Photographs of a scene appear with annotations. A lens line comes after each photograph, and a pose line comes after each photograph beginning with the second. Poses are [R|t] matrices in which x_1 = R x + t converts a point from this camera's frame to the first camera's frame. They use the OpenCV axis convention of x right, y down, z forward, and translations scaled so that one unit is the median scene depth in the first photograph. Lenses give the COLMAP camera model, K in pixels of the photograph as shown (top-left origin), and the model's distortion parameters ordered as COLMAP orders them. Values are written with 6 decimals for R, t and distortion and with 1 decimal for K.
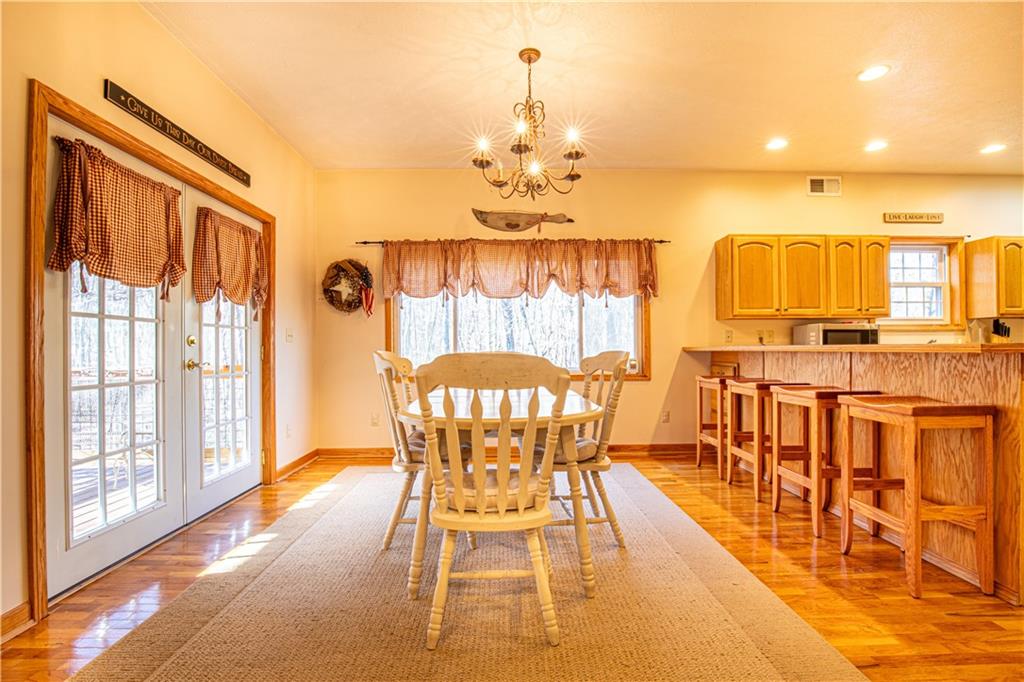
lens RADIAL K [[479.6, 0, 517.1], [0, 479.6, 347.9], [0, 0, 1]] dist [-0.035085, 0.005912]
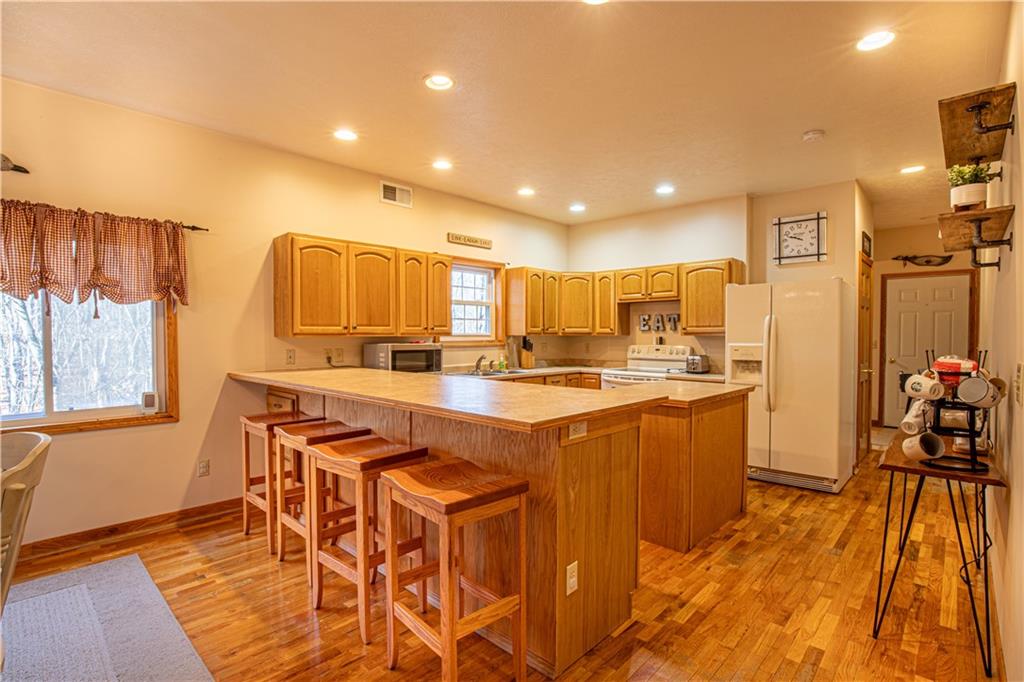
lens RADIAL K [[479.6, 0, 506.4], [0, 479.6, 350.6], [0, 0, 1]] dist [-0.035085, 0.005912]
pose [[0.711973, -0.016744, 0.702007, 0.137737], [-0.009398, 0.999399, 0.033370, -0.067646], [-0.702144, -0.030356, 0.711387, 0.161876]]
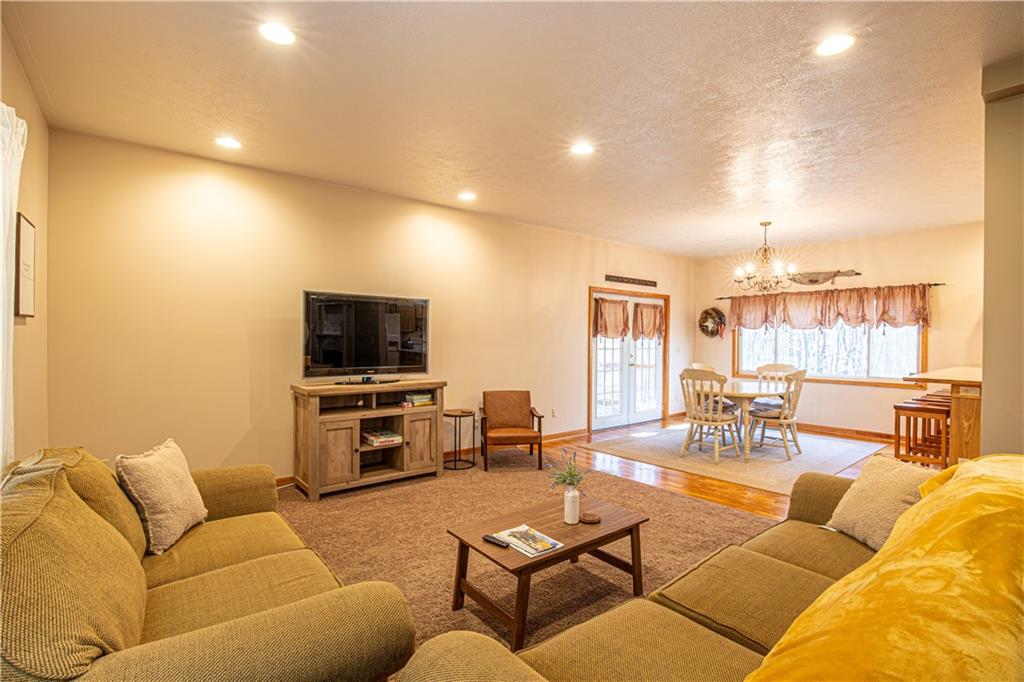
lens RADIAL K [[479.6, 0, 512.3], [0, 479.6, 343.1], [0, 0, 1]] dist [-0.035085, 0.005912]
pose [[0.608747, 0.017275, -0.793177, 0.622915], [-0.009458, 0.999850, 0.014517, -0.071555], [0.793308, -0.001335, 0.608819, -0.704836]]
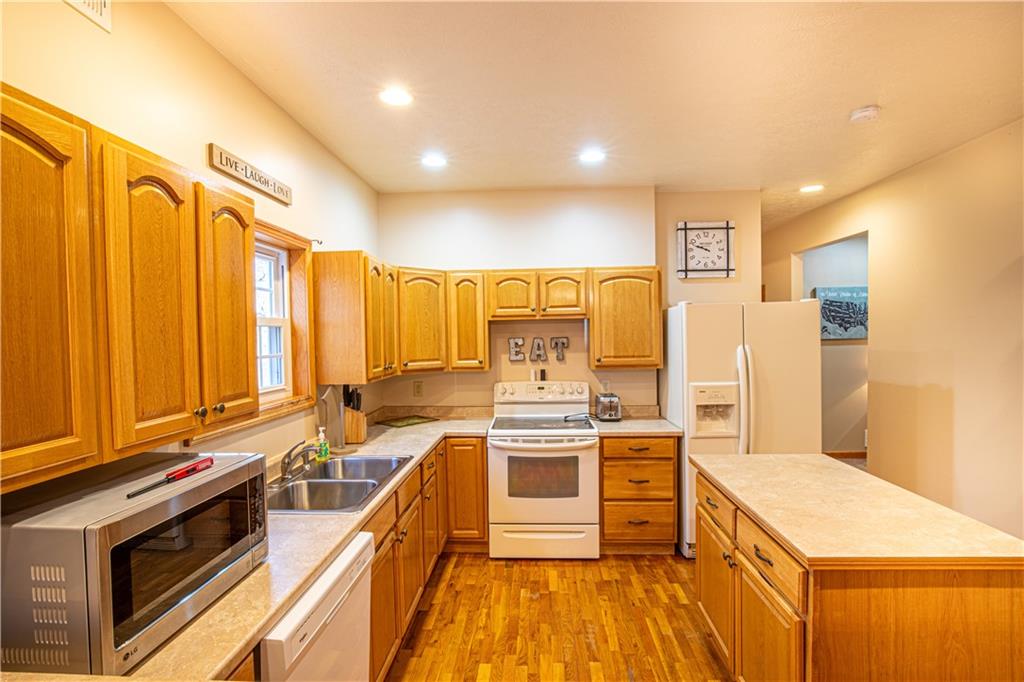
lens RADIAL K [[479.6, 0, 515.9], [0, 479.6, 345.4], [0, 0, 1]] dist [-0.035085, 0.005912]
pose [[0.080890, -0.015569, 0.996601, 0.419241], [0.009209, 0.999847, 0.014872, -0.123612], [-0.996681, 0.007974, 0.081021, 0.742527]]
